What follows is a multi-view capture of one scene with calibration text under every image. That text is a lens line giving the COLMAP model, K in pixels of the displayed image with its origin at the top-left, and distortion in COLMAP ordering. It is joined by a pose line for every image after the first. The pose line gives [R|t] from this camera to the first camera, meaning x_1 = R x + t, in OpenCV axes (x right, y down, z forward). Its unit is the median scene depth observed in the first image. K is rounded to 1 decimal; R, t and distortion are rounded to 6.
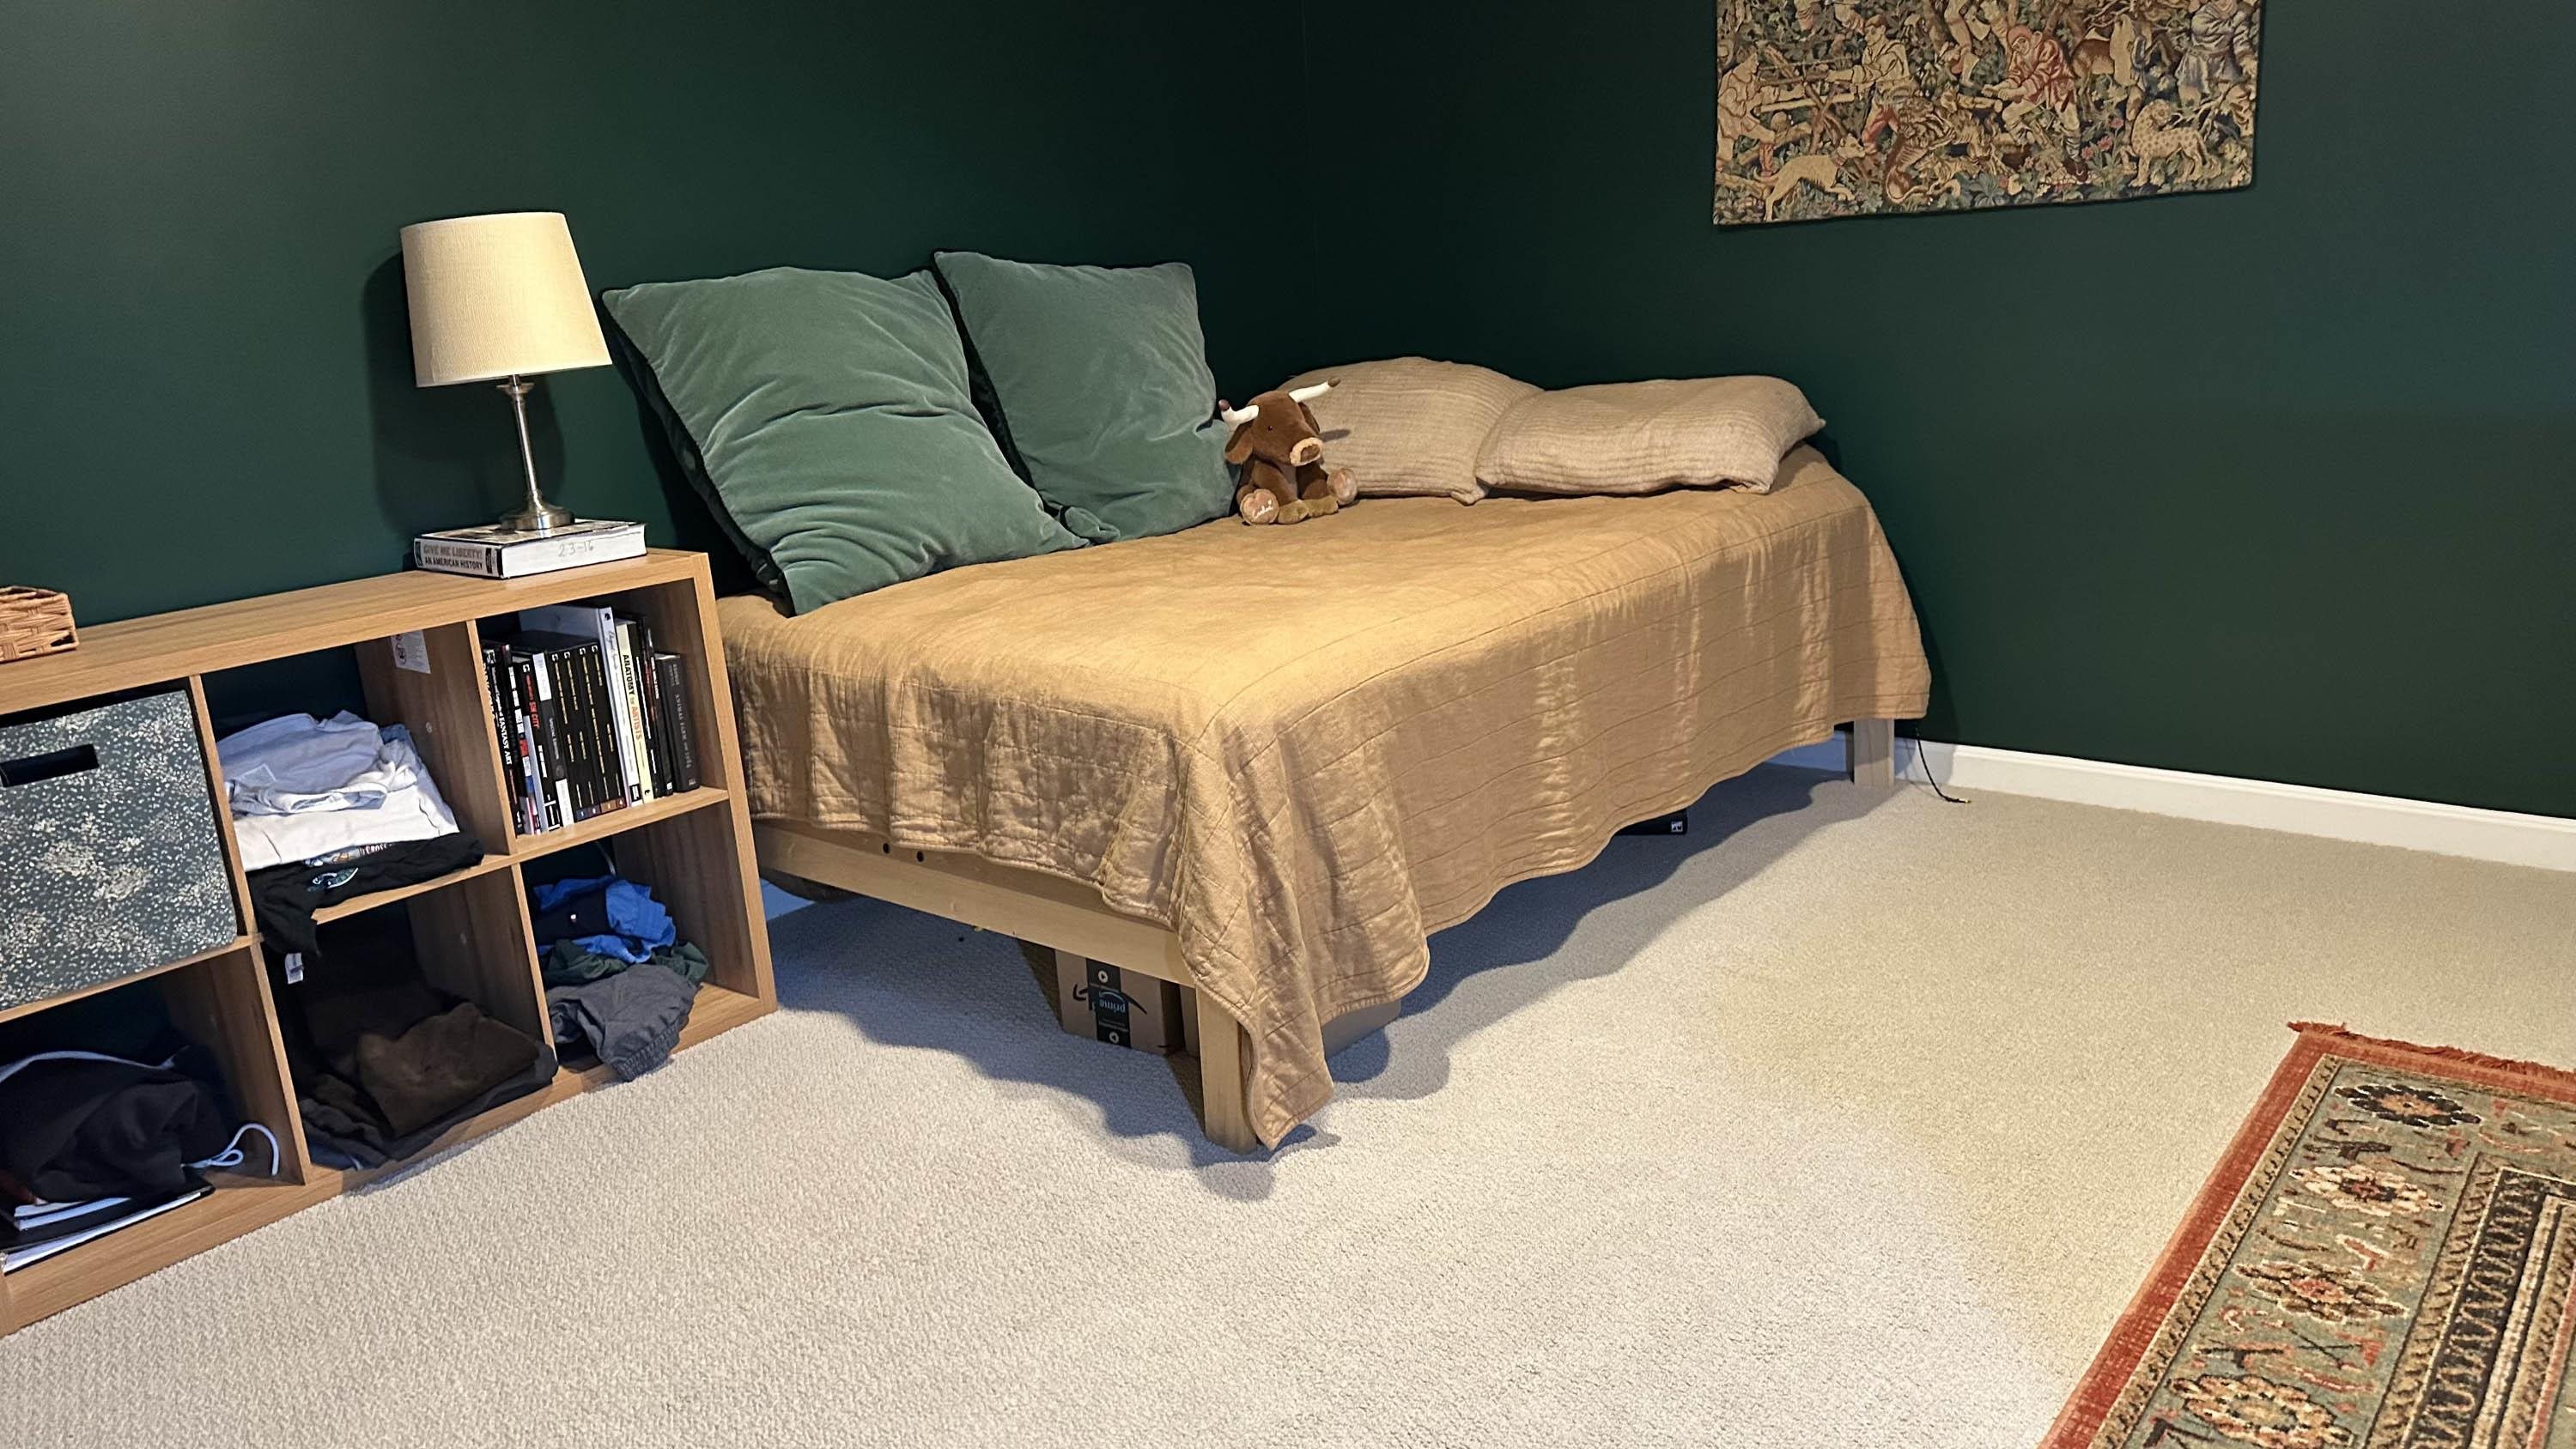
lens RADIAL K [[1817.1, 0, 1277.4], [0, 1817.1, 725.4], [0, 0, 1]] dist [0.045229, -0.027316]
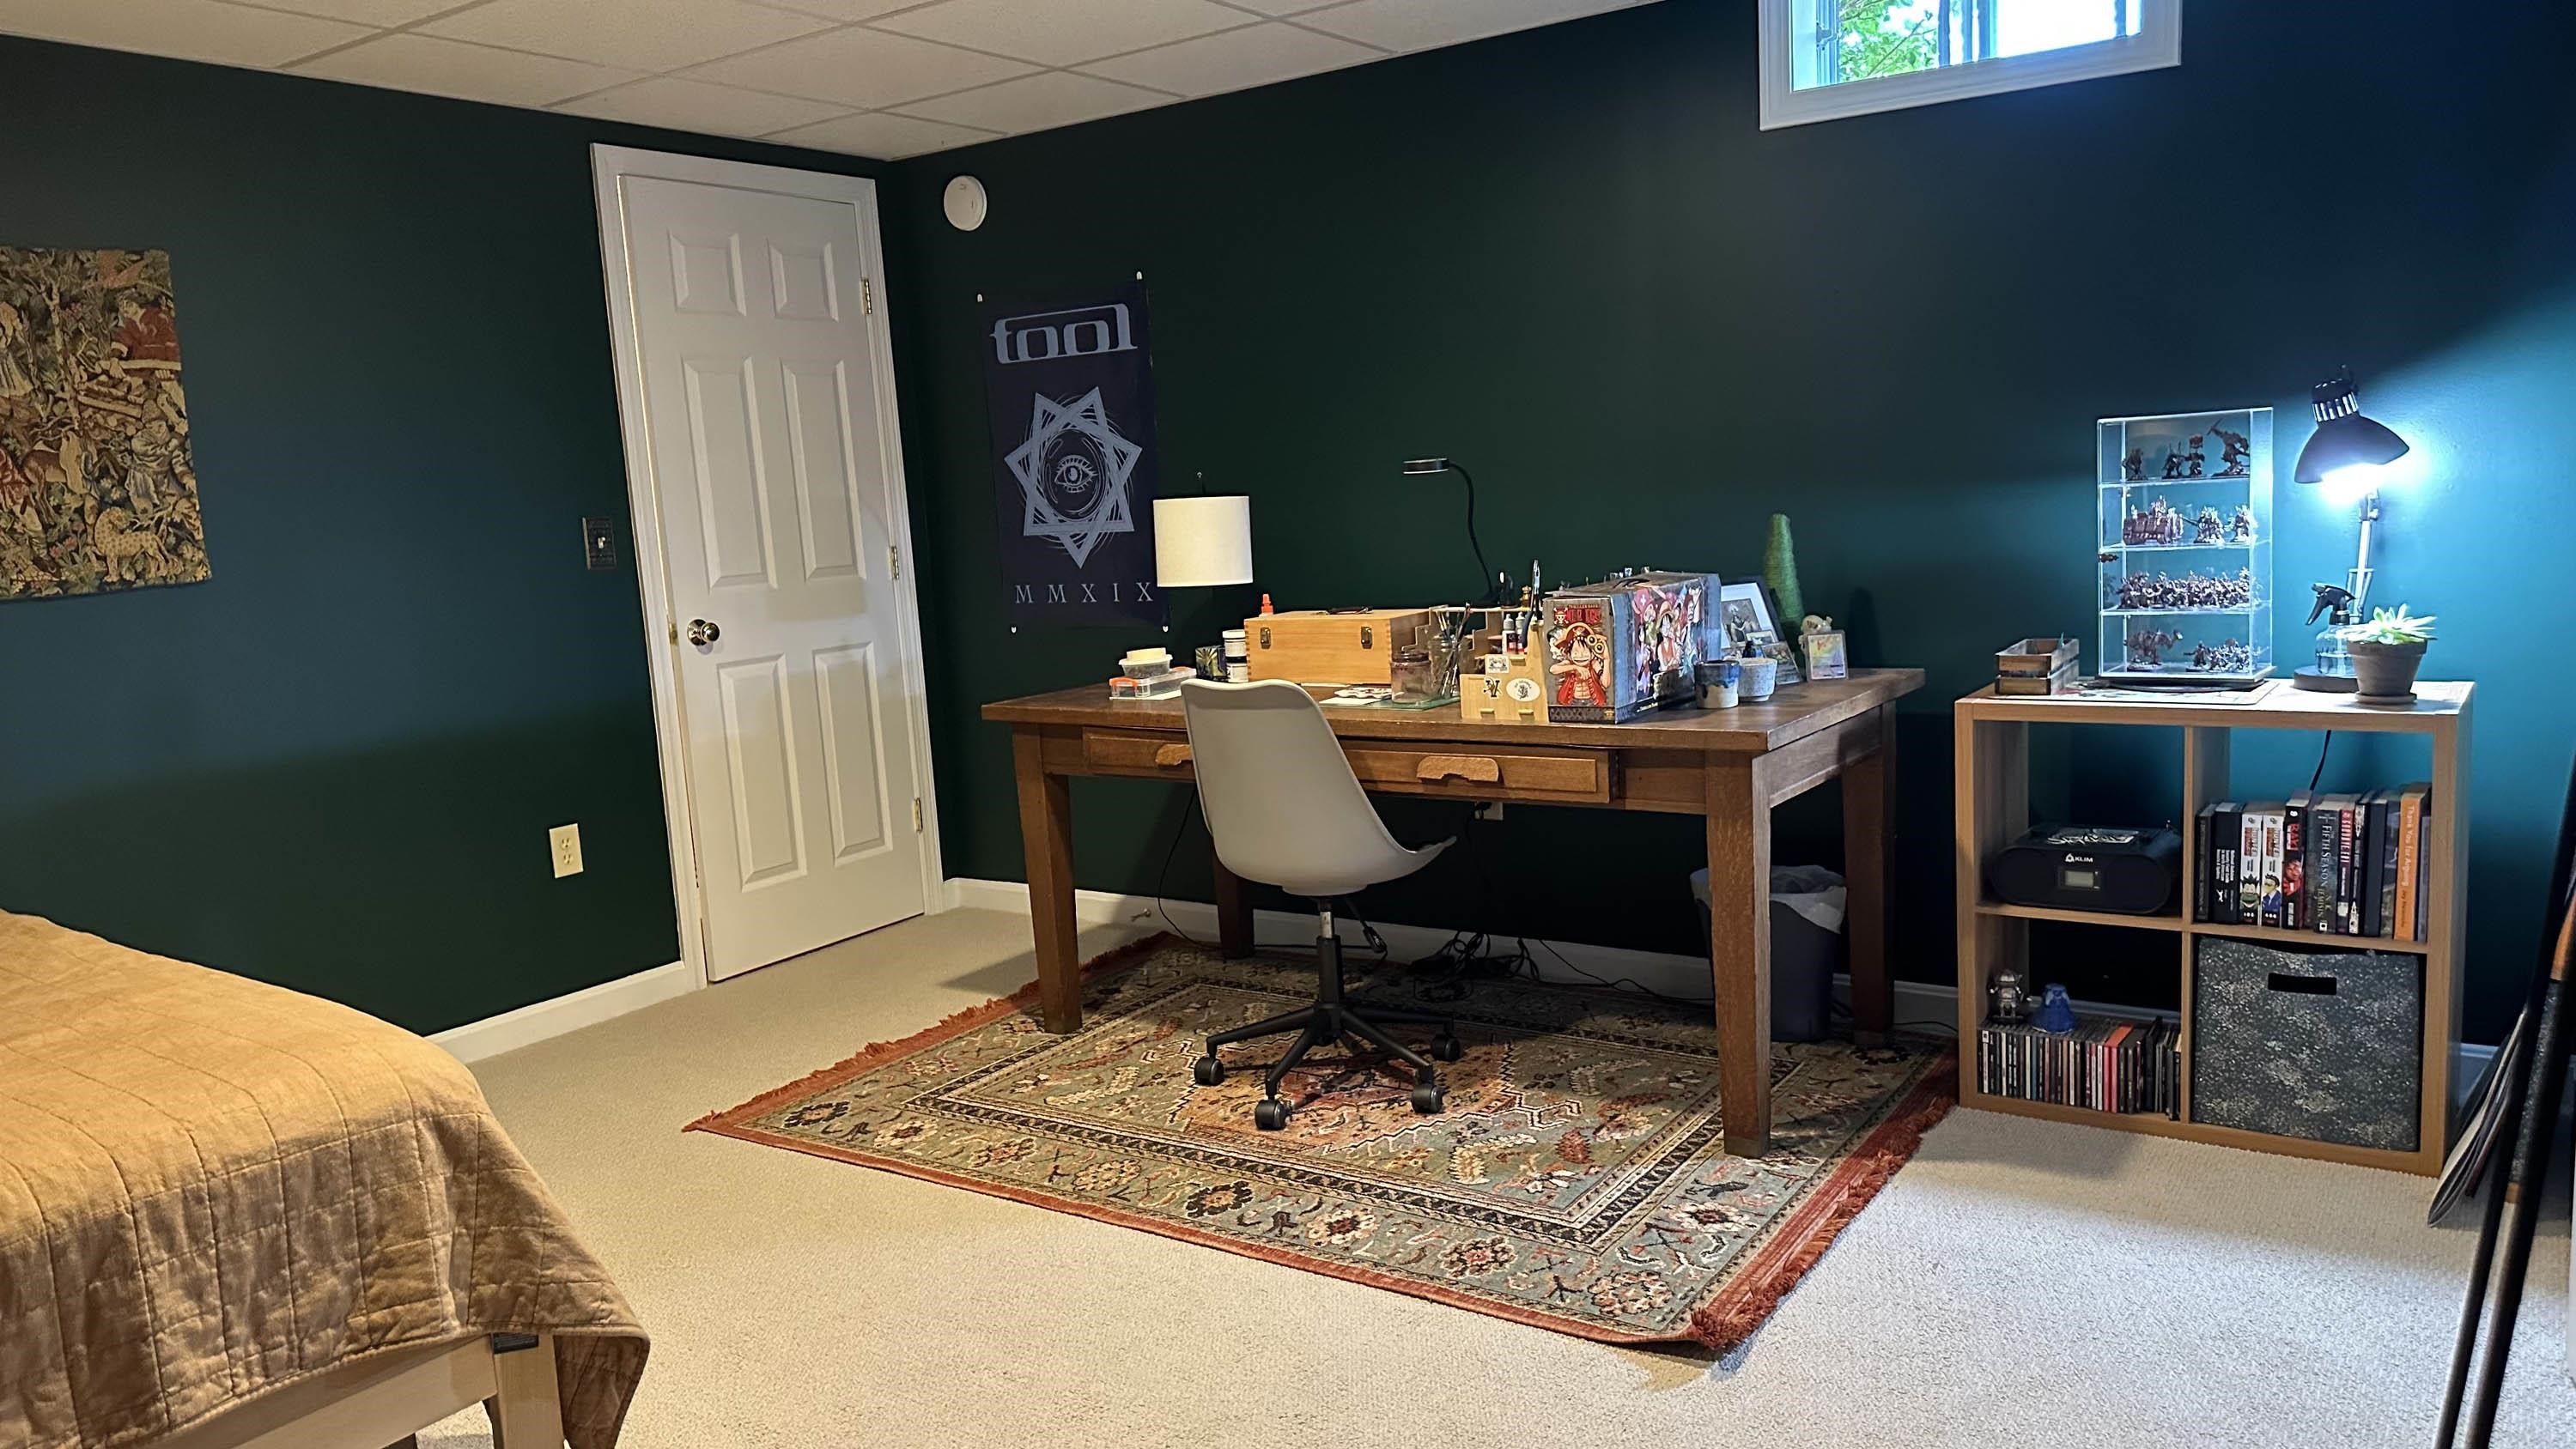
lens RADIAL K [[1817.1, 0, 1283.3], [0, 1817.1, 732.1], [0, 0, 1]] dist [0.045229, -0.027316]
pose [[-0.071000, -0.072828, 0.994814, -0.697361], [0.325368, 0.941090, 0.092117, -0.085321], [-0.942918, 0.330221, -0.043121, 0.429600]]
